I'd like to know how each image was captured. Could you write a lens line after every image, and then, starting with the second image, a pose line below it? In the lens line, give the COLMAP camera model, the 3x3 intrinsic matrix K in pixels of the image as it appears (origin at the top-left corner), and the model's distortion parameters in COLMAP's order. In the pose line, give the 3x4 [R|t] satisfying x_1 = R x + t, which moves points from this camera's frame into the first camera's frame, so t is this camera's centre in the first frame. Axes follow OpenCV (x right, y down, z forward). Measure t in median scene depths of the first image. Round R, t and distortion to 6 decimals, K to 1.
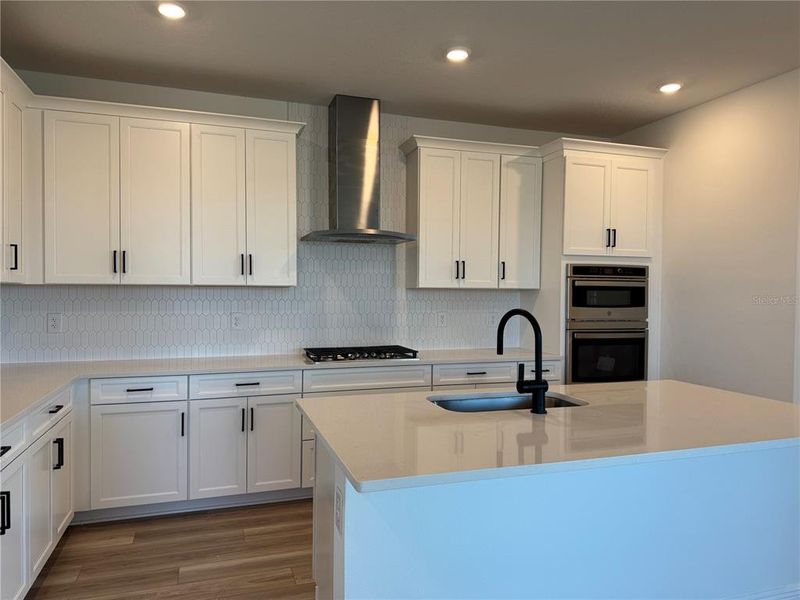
lens RADIAL K [[563.2, 0, 406.6], [0, 563.2, 301.2], [0, 0, 1]] dist [-0.028725, -0.012076]
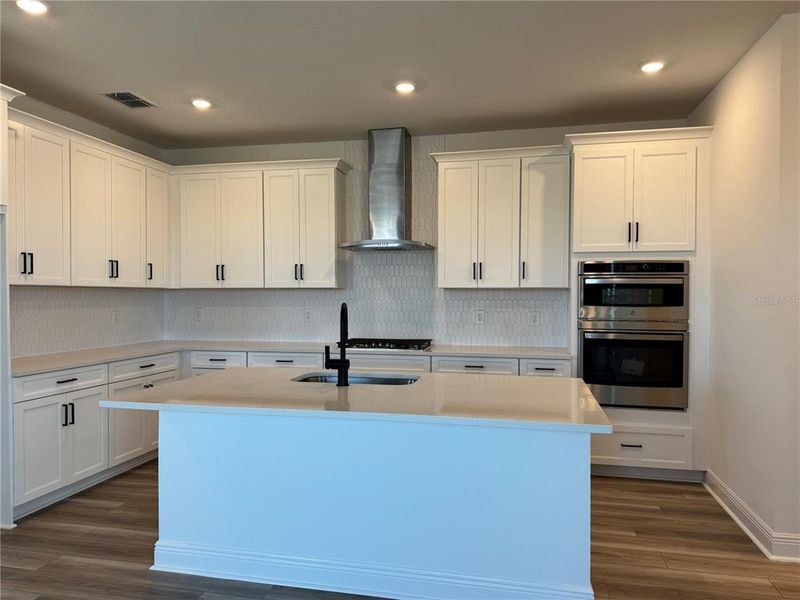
lens RADIAL K [[563.2, 0, 393.8], [0, 563.2, 300.9], [0, 0, 1]] dist [-0.028725, -0.012076]
pose [[0.846231, -0.000309, -0.532815, 0.535429], [-0.003515, 0.999975, -0.006162, 0.008849], [0.532804, 0.007088, 0.846209, 0.002658]]
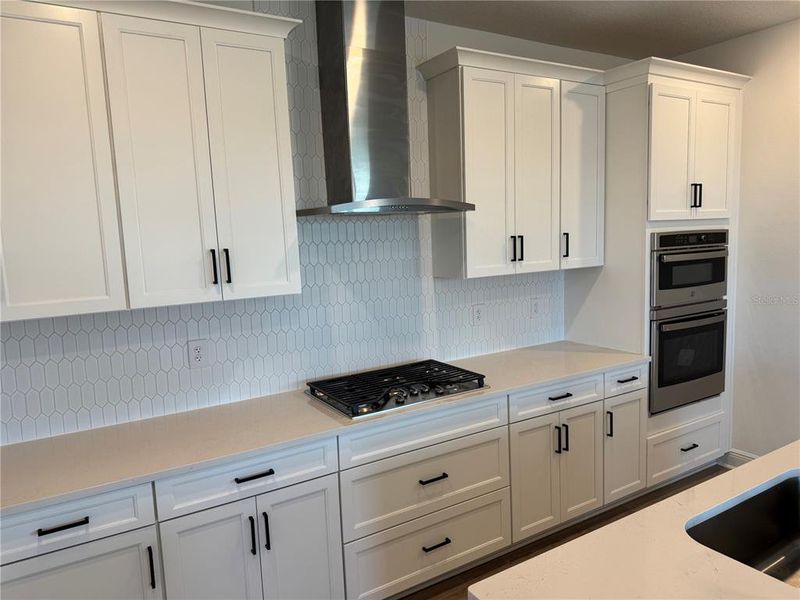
lens RADIAL K [[563.2, 0, 393.9], [0, 563.2, 302.7], [0, 0, 1]] dist [-0.028725, -0.012076]
pose [[0.977501, -0.070597, 0.198768, -0.201123], [0.049674, 0.992870, 0.108355, -0.072660], [-0.205000, -0.096044, 0.974038, 0.342591]]
